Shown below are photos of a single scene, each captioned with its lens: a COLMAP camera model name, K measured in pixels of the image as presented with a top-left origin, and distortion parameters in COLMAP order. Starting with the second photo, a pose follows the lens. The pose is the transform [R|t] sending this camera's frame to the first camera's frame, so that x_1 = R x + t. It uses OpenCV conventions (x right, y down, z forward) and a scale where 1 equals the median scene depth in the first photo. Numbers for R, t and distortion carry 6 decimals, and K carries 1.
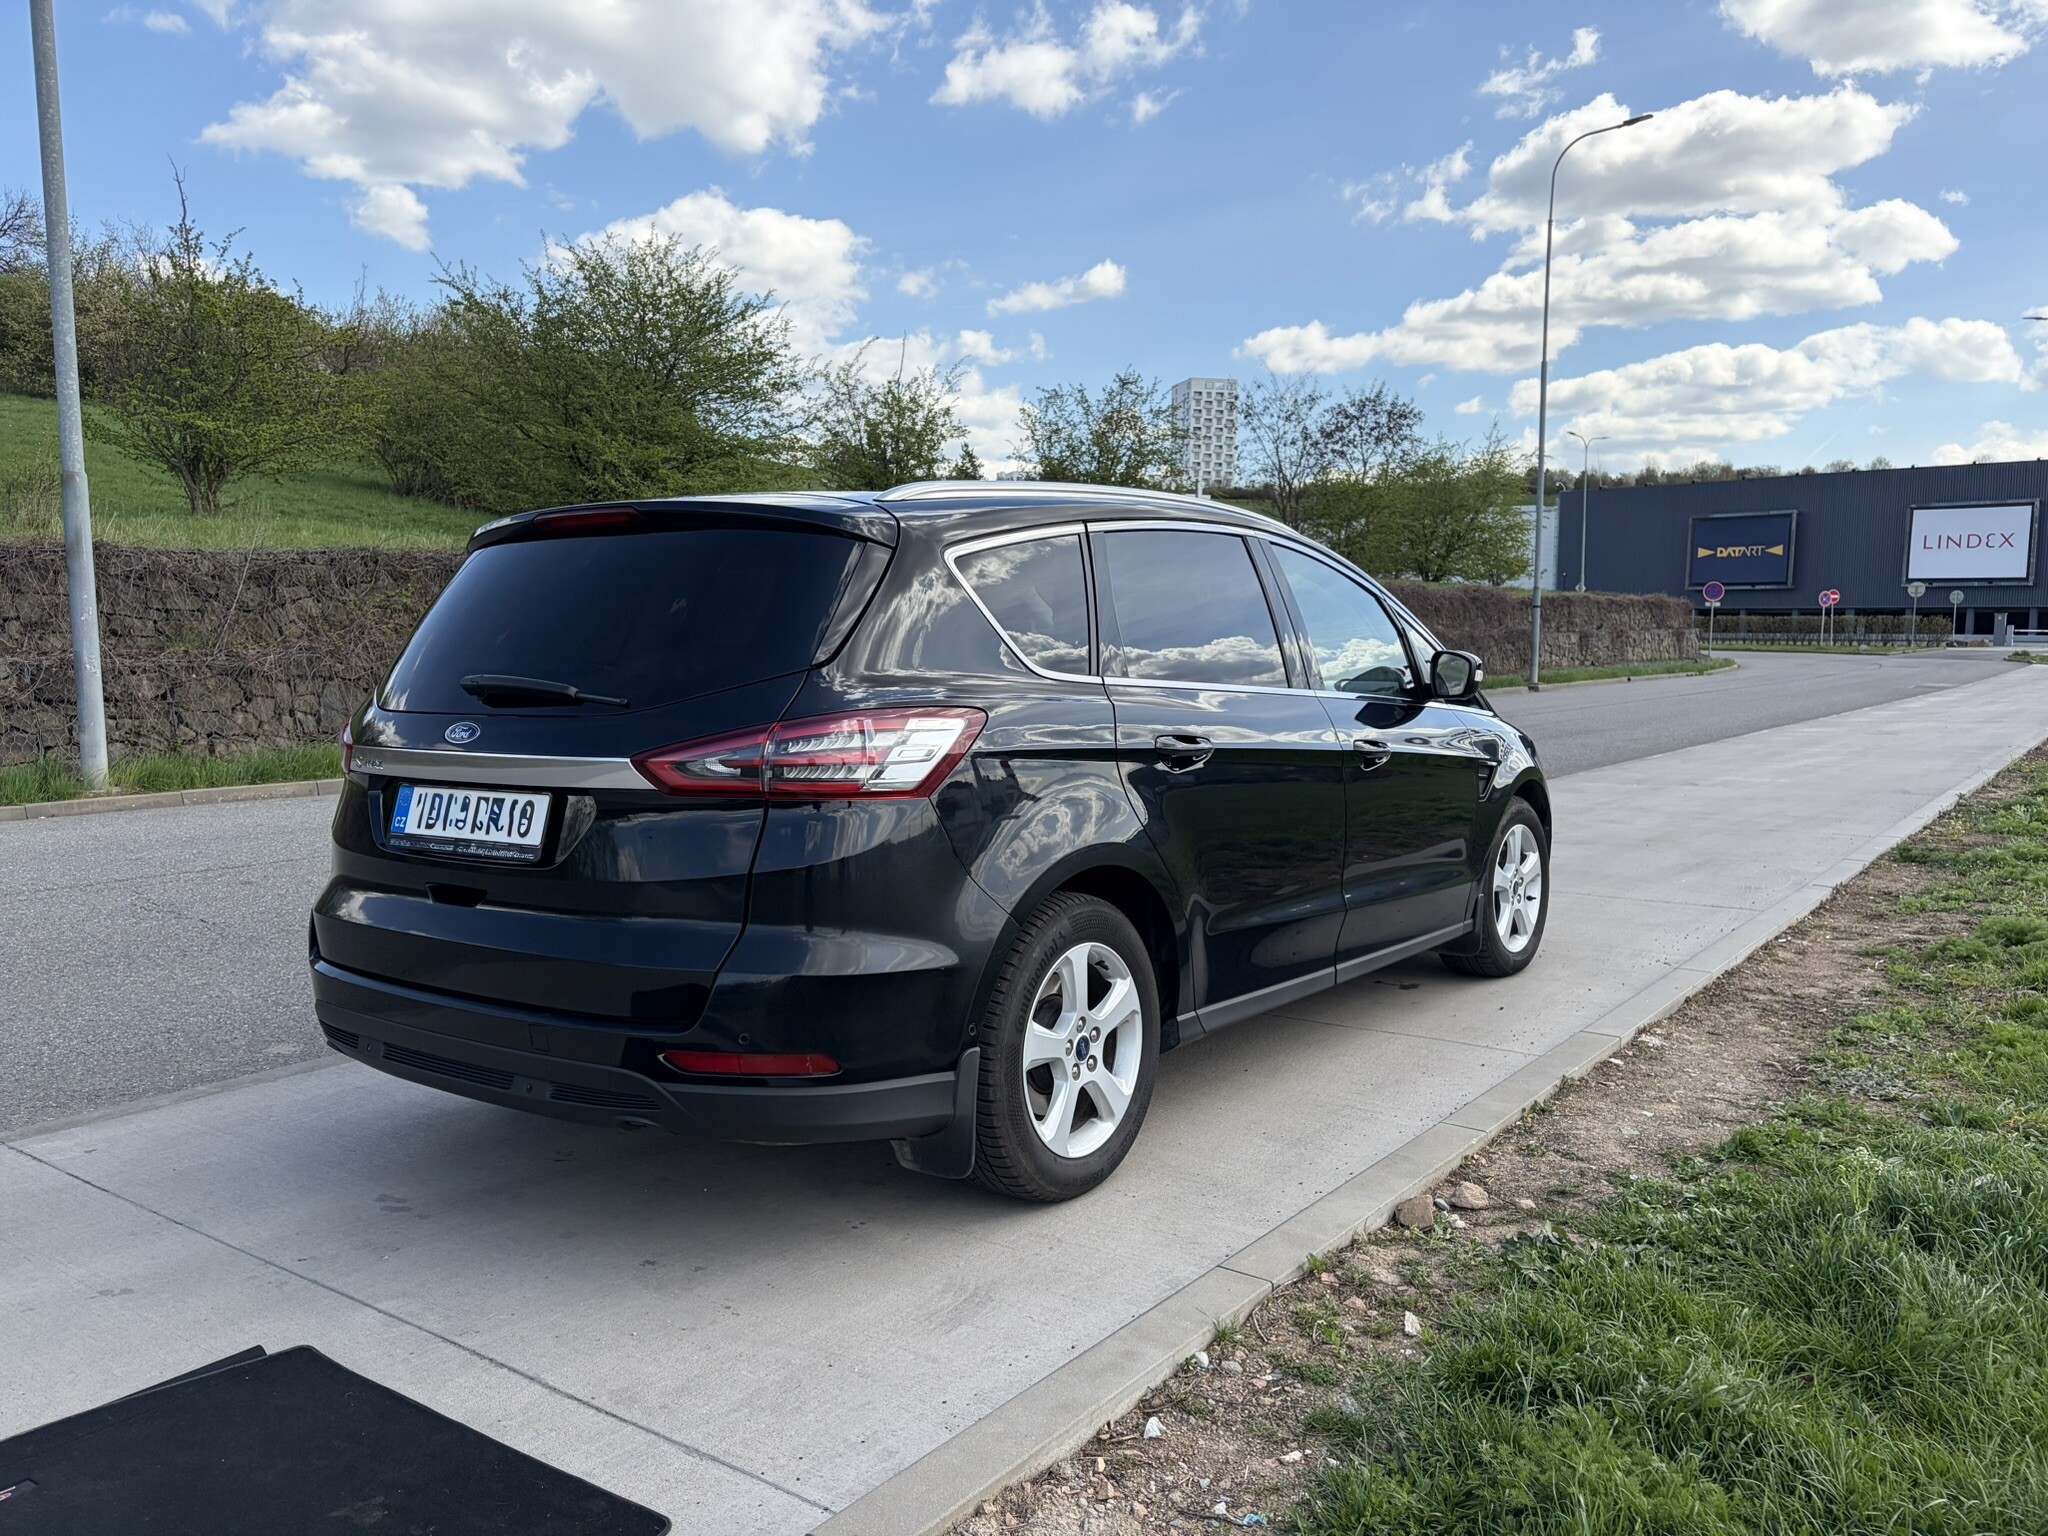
lens RADIAL K [[1543.5, 0, 1031.7], [0, 1543.5, 766.0], [0, 0, 1]] dist [0.054109, -0.056270]
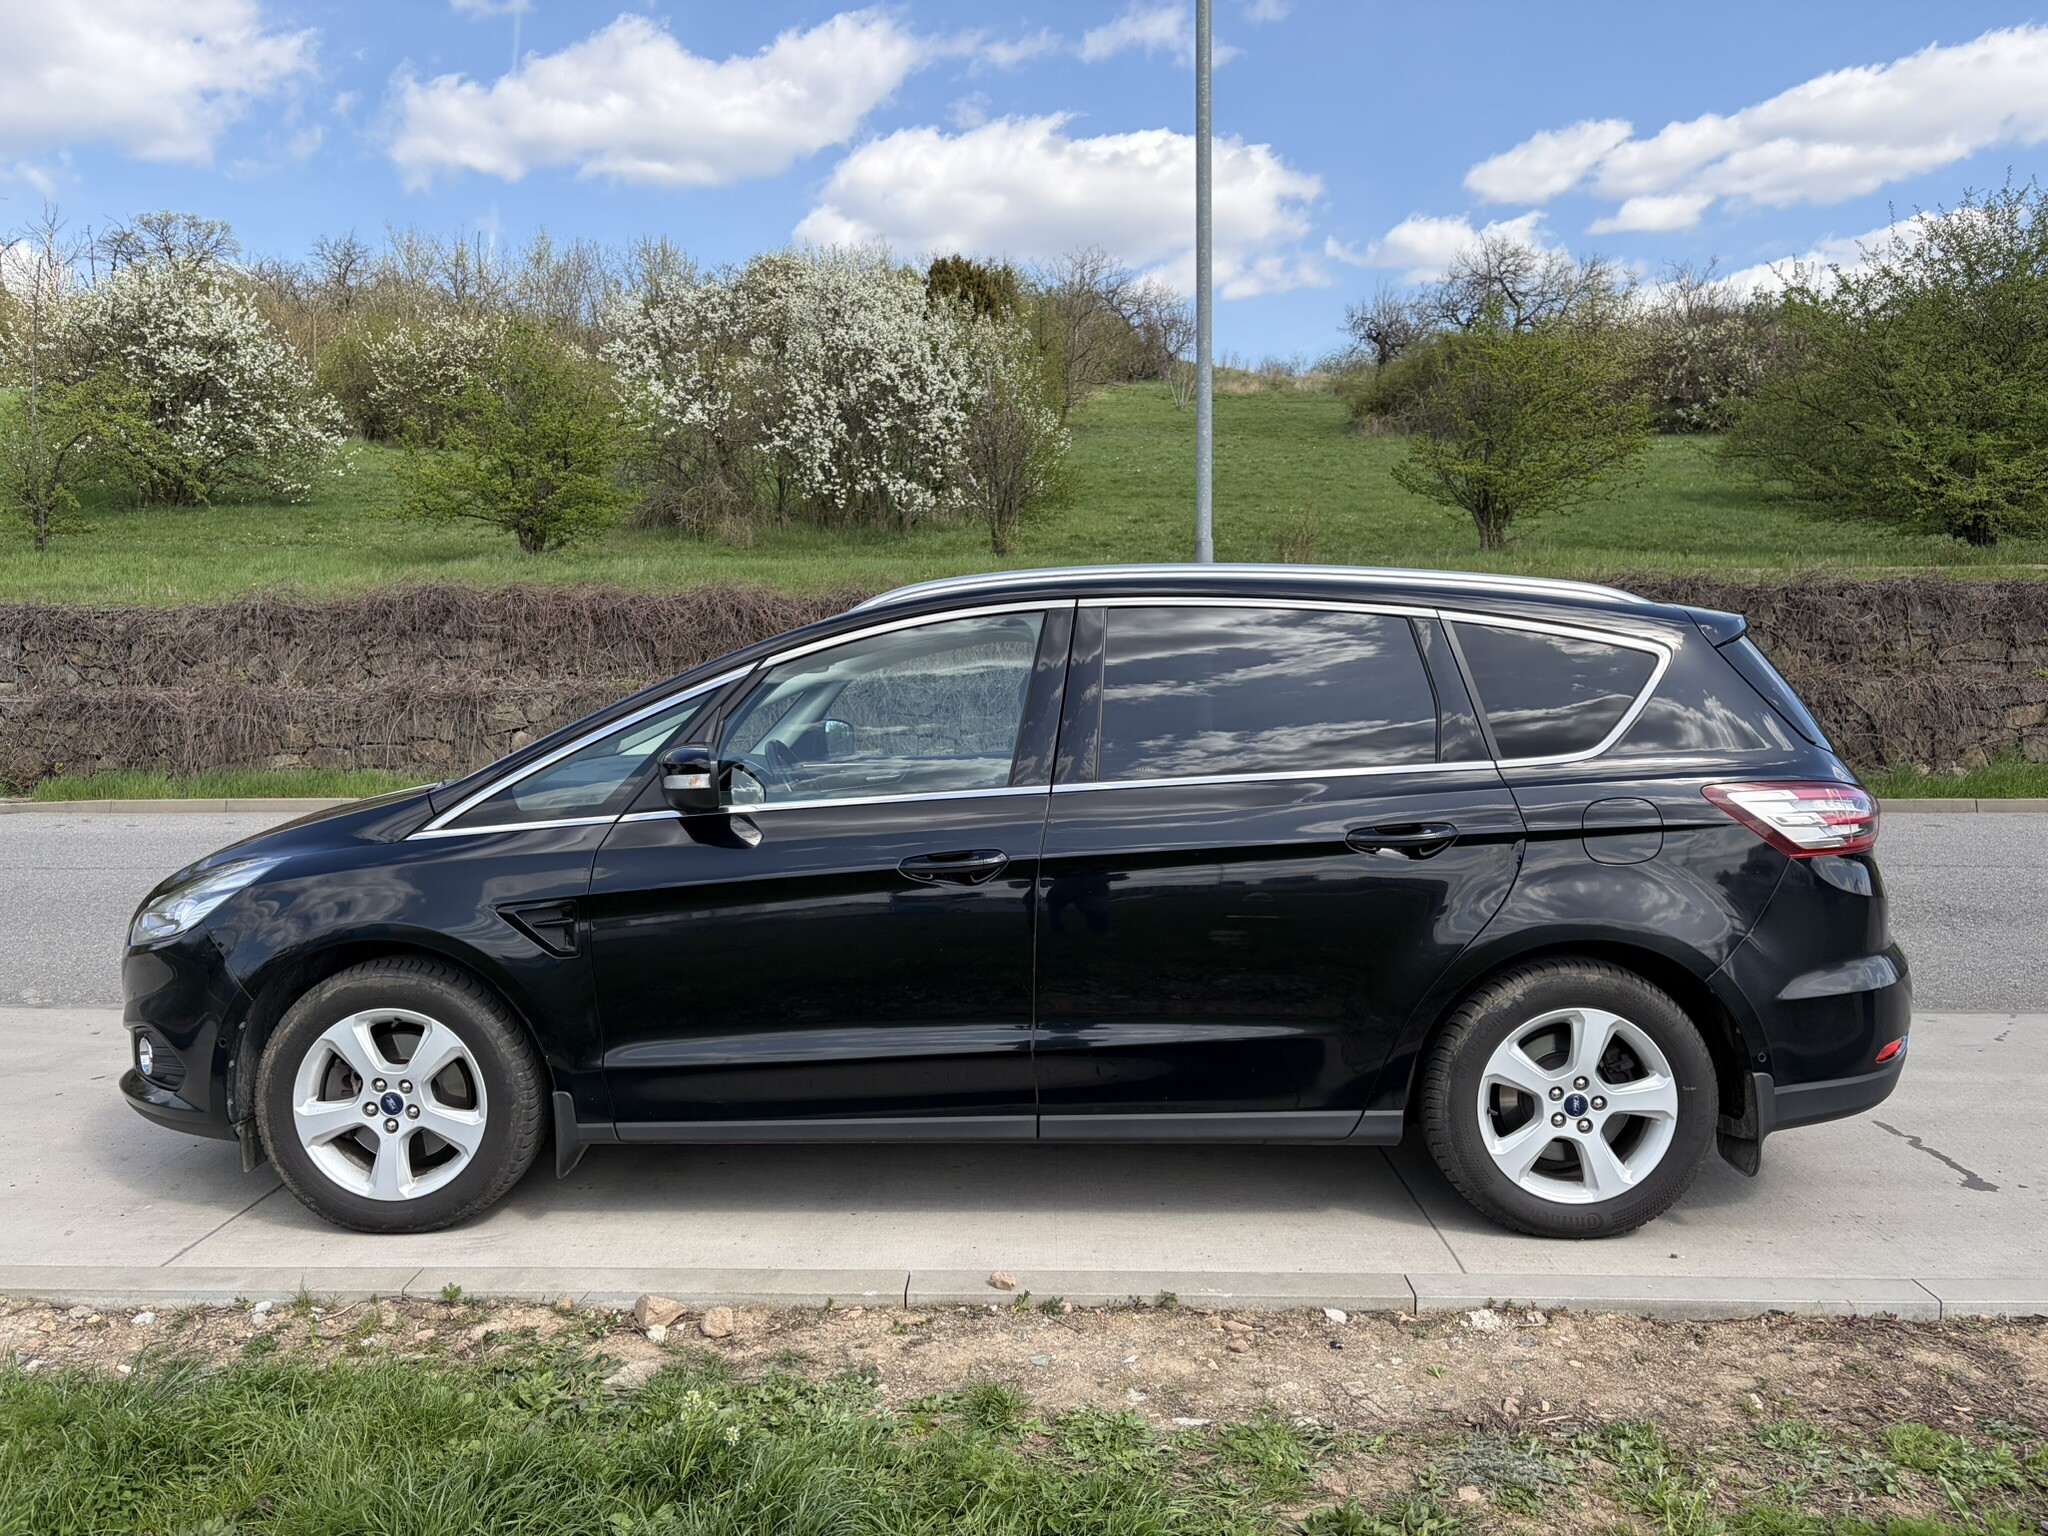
lens RADIAL K [[1543.5, 0, 998.0], [0, 1543.5, 789.9], [0, 0, 1]] dist [0.054109, -0.056270]
pose [[0.568279, 0.070869, -0.819779, 0.195927], [-0.062216, 0.997133, 0.043072, -0.018091], [0.820481, 0.026527, 0.571059, 0.098925]]
